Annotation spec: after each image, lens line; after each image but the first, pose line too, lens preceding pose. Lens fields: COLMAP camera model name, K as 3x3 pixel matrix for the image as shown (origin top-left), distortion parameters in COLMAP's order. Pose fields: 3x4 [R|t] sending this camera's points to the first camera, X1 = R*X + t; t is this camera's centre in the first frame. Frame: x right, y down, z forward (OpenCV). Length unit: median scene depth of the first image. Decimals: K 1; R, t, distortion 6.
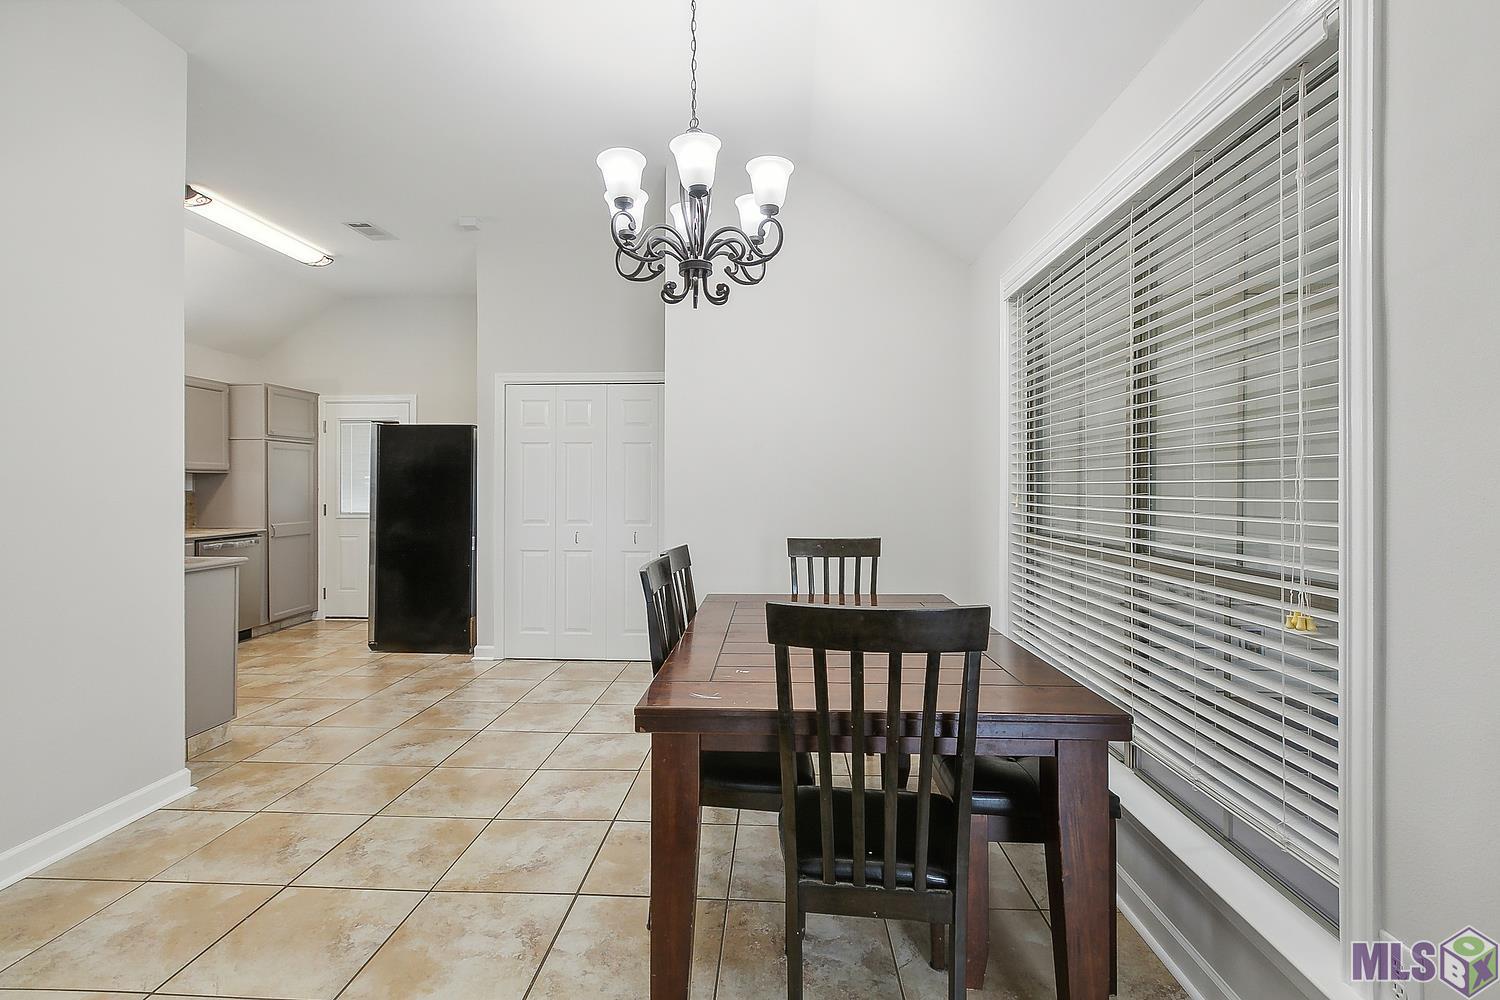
lens RADIAL K [[684.4, 0, 757.2], [0, 684.4, 489.5], [0, 0, 1]] dist [-0.002375, -0.001247]
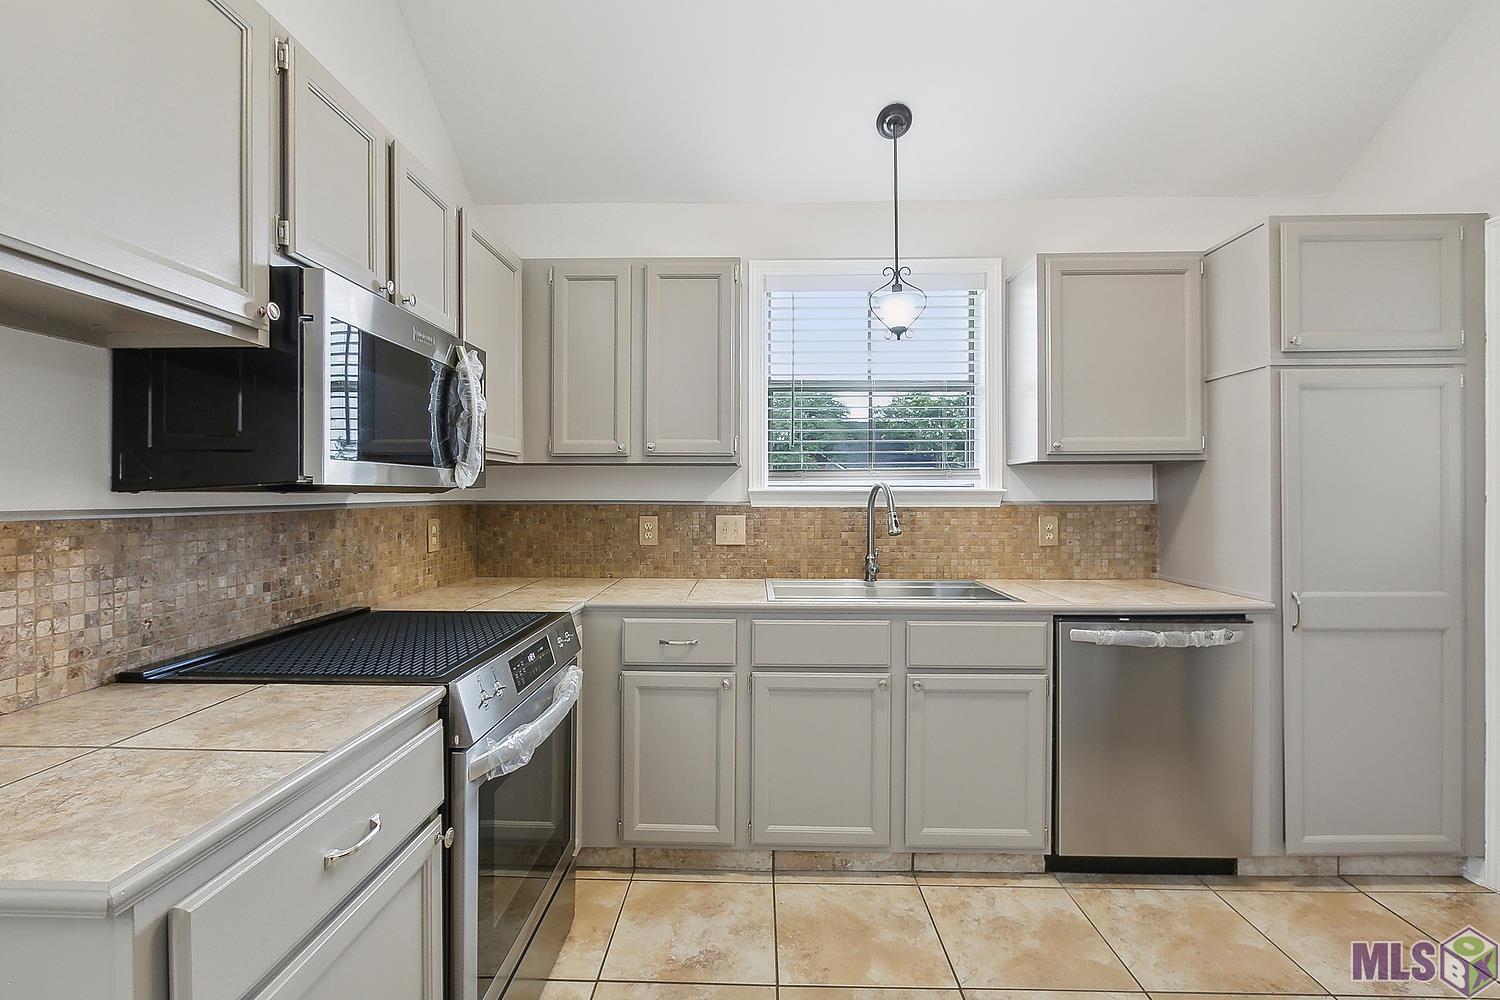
lens RADIAL K [[684.4, 0, 747.9], [0, 684.4, 490.7], [0, 0, 1]] dist [-0.002375, -0.001247]
pose [[0.010956, -0.007980, -0.999908, -0.346807], [0.000749, 0.999968, -0.007973, -0.001197], [0.999940, -0.000661, 0.010962, 0.704310]]
